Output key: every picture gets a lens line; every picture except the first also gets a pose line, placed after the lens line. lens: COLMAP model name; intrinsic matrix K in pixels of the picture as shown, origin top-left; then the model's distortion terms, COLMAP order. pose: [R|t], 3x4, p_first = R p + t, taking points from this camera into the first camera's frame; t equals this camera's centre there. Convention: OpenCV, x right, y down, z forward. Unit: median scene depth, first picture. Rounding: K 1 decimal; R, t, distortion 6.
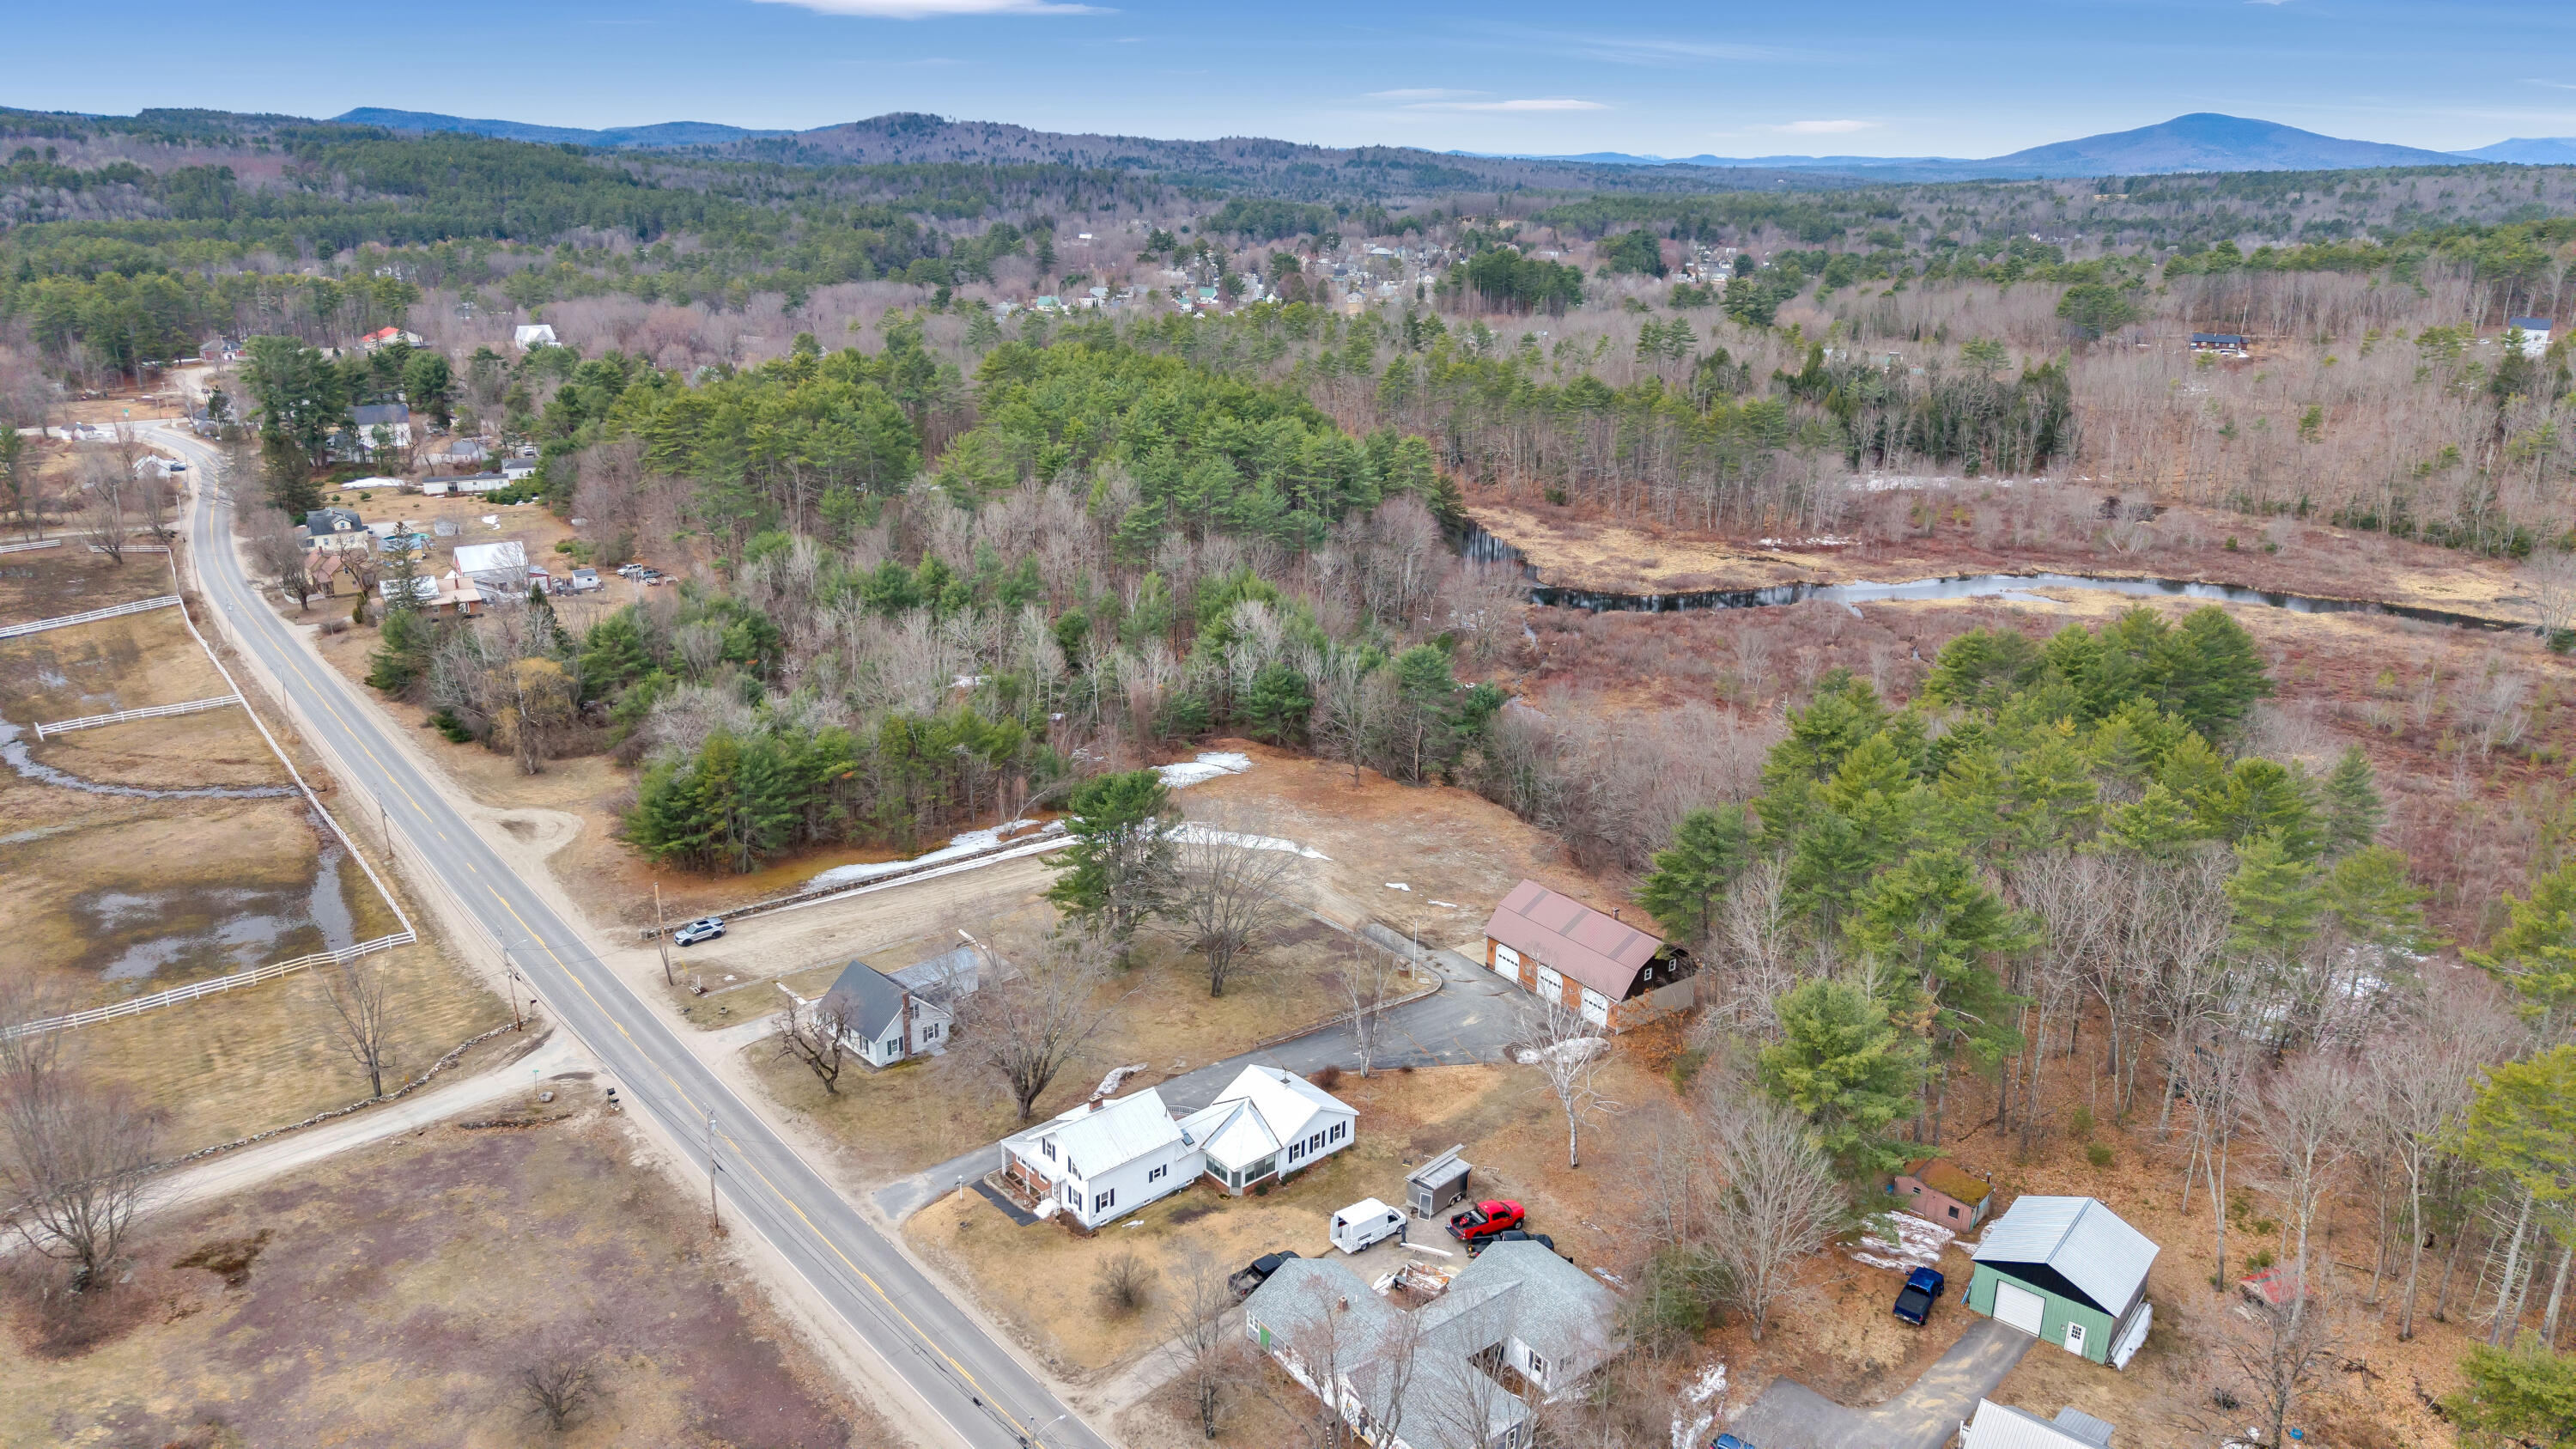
lens RADIAL K [[1731.0, 0, 1290.5], [0, 1731.0, 721.2], [0, 0, 1]] dist [0.018795, -0.020611]
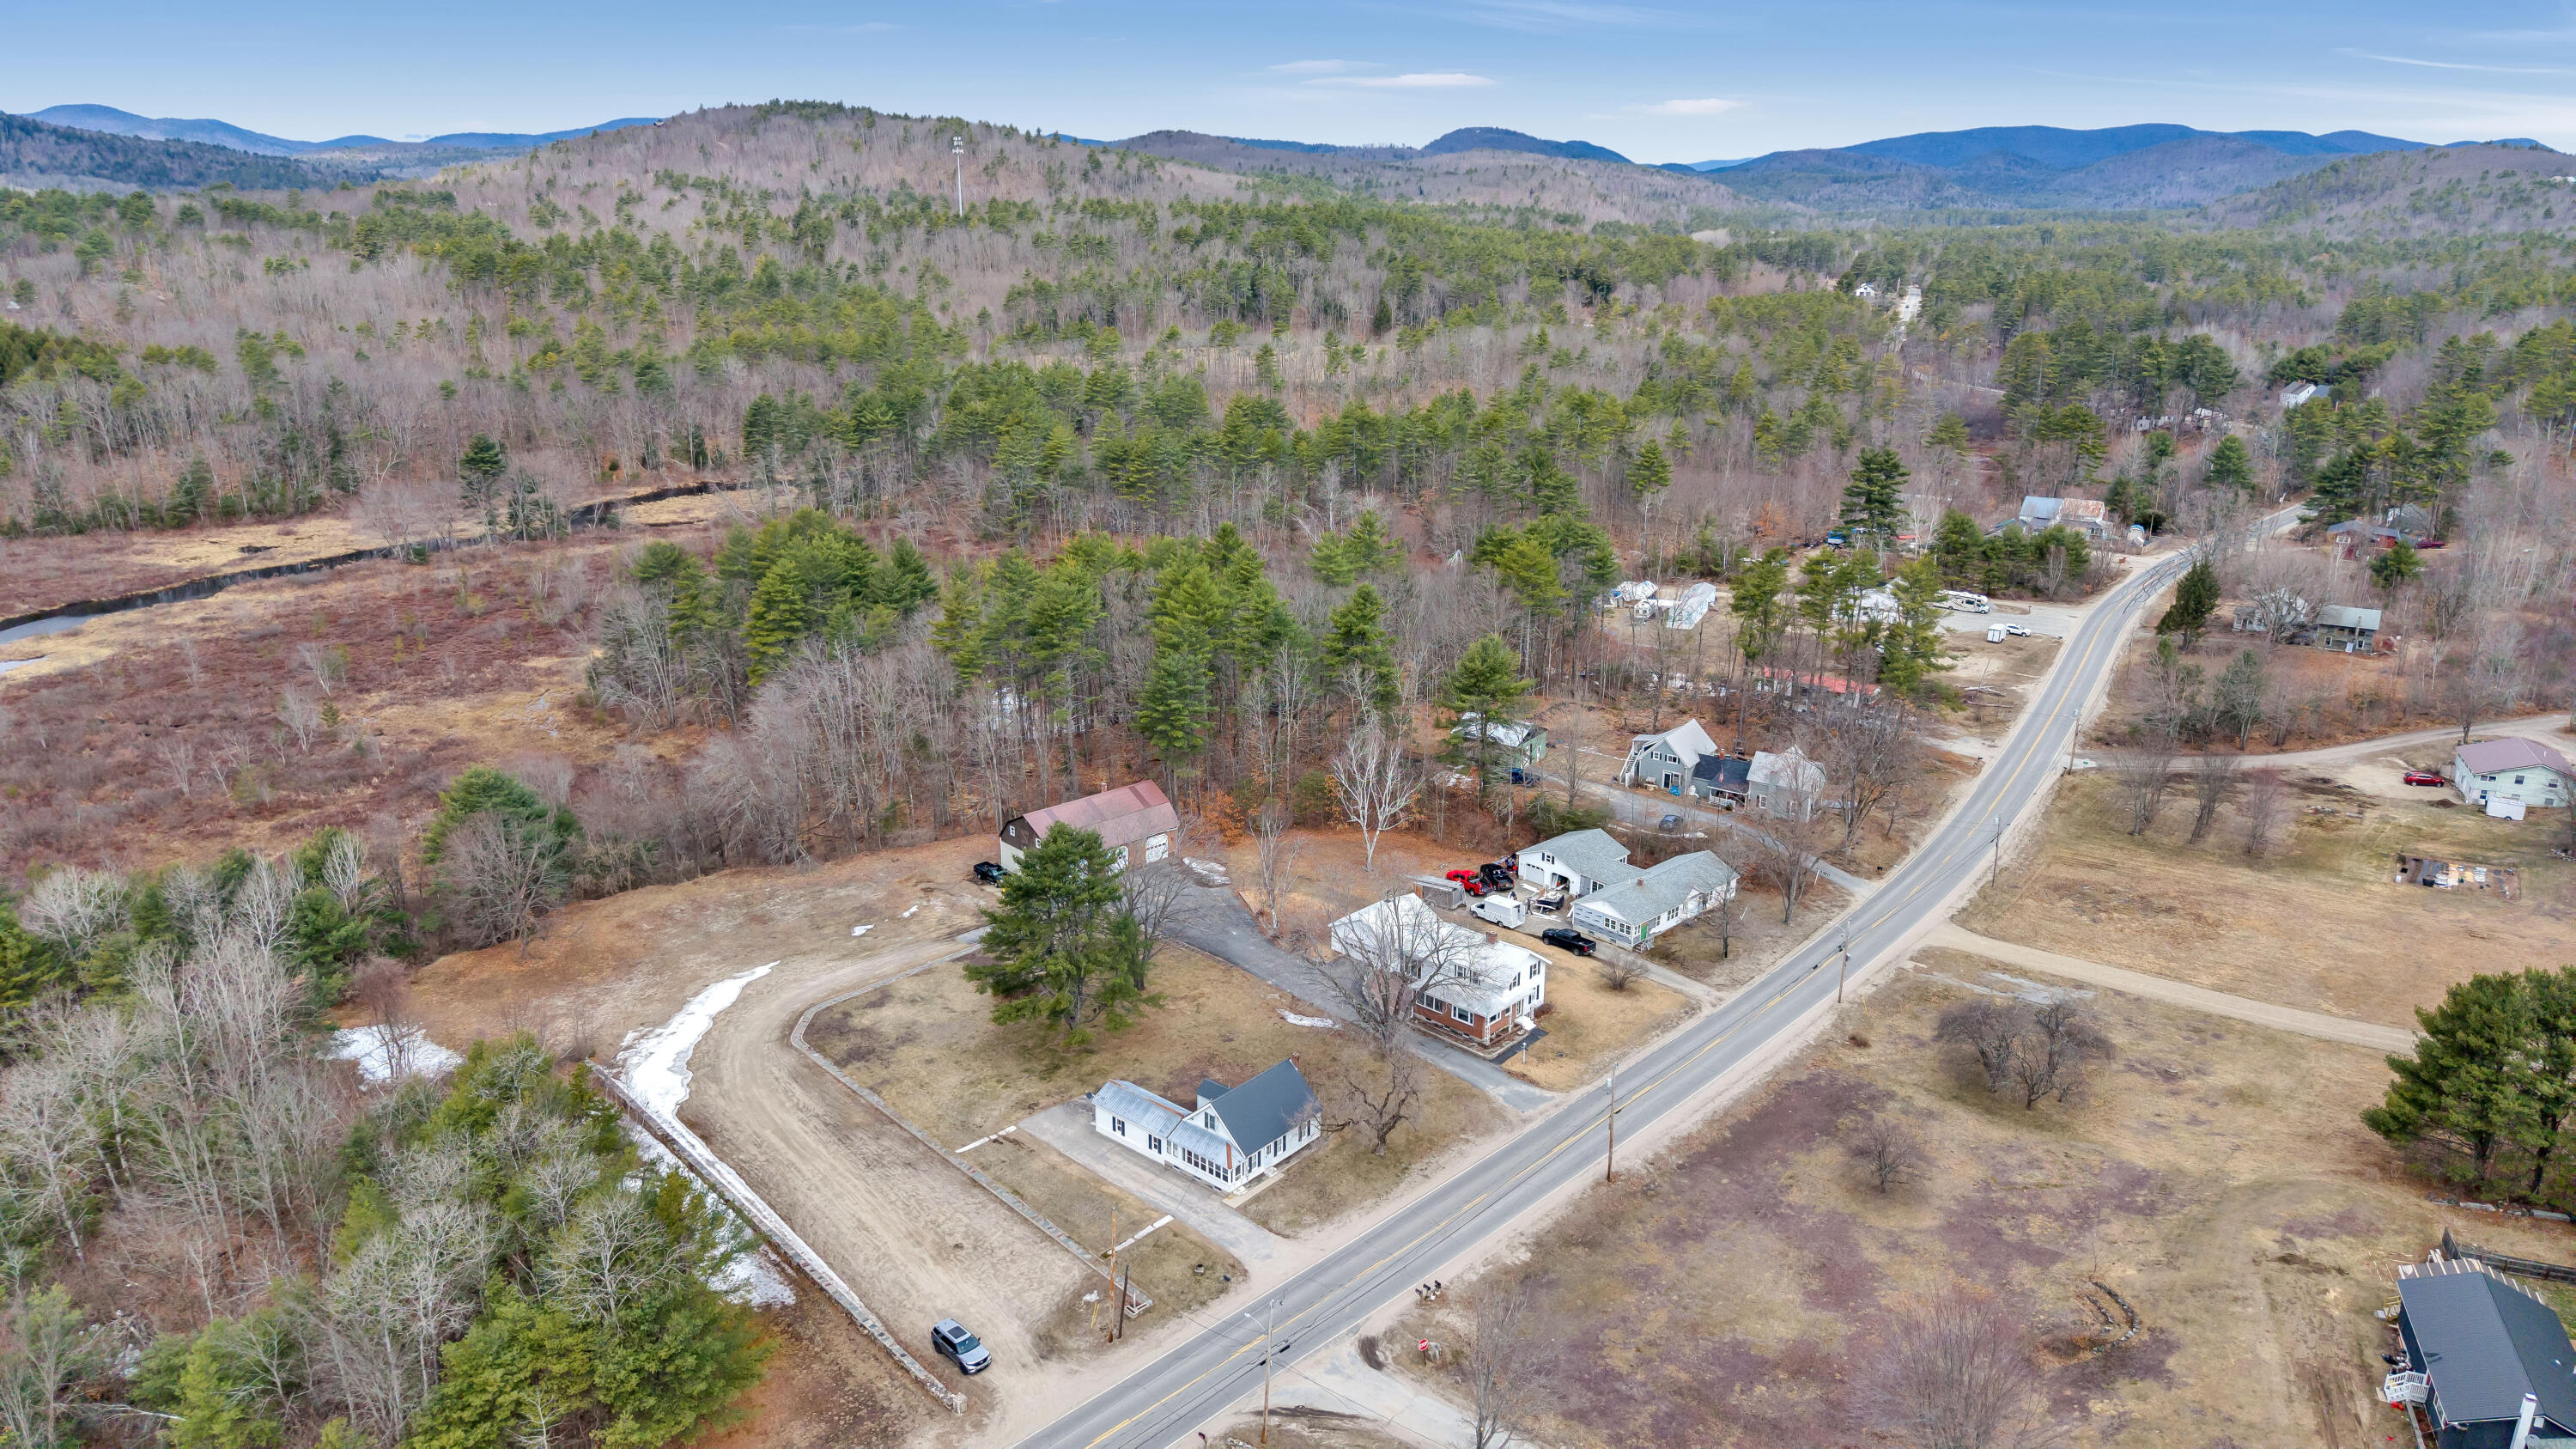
lens RADIAL K [[1703.5, 0, 1291.3], [0, 1703.5, 765.9], [0, 0, 1]] dist [0.056941, -0.065130]
pose [[-0.103388, -0.332088, 0.937565, -0.841073], [0.296685, 0.889410, 0.347748, -0.249478], [-0.949362, 0.314115, 0.006572, 0.760341]]
